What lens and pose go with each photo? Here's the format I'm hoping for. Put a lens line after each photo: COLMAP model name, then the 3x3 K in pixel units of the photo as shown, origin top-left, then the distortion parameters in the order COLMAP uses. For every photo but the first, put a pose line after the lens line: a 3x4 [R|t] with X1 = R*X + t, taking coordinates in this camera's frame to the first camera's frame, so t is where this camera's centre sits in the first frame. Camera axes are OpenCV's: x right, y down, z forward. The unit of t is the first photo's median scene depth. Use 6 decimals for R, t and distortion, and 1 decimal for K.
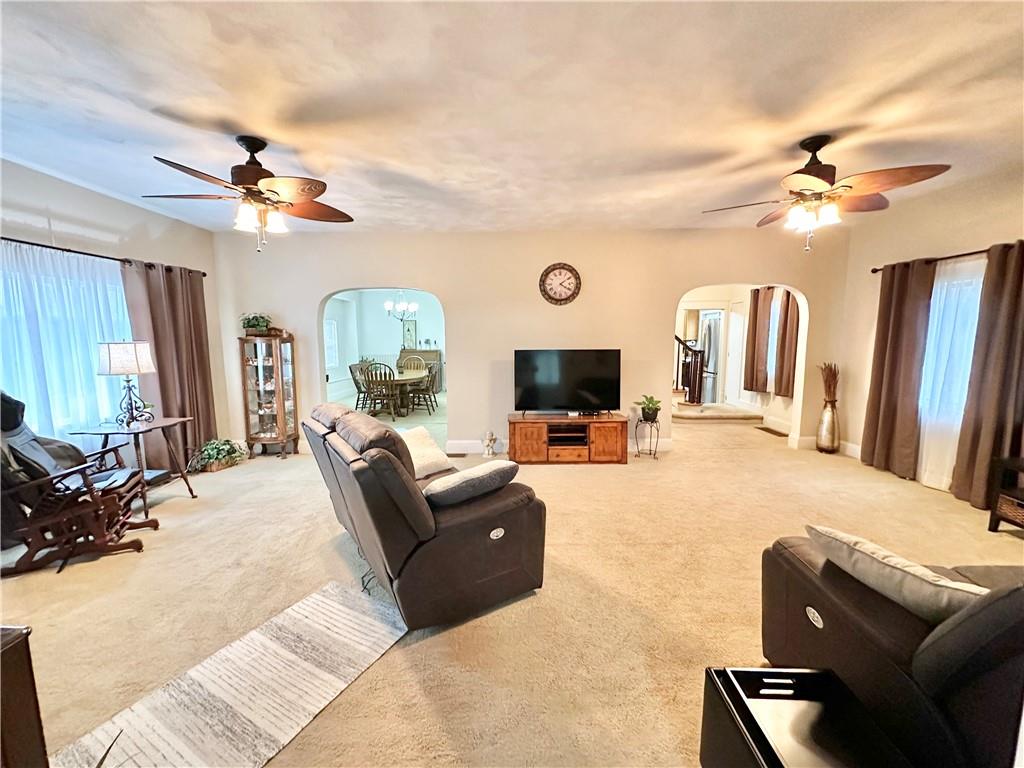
lens RADIAL K [[409.1, 0, 512.0], [0, 409.1, 384.0], [0, 0, 1]] dist [-0.002669, -0.000167]
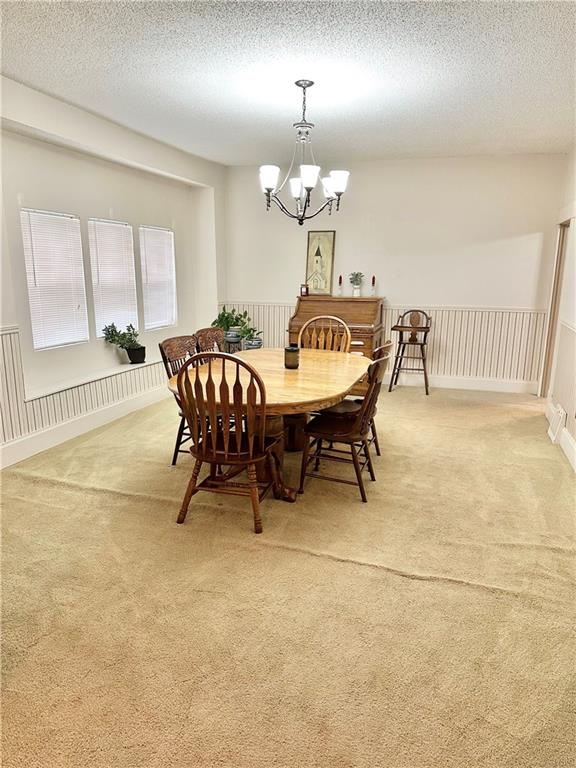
lens RADIAL K [[519.9, 0, 288.0], [0, 519.9, 384.0], [0, 0, 1]] dist [0.002869, 0.000812]
pose [[0.954360, 0.083455, -0.286760, -0.105071], [-0.052876, 0.992211, 0.112786, -0.049636], [0.293939, -0.092476, 0.951340, 0.419036]]
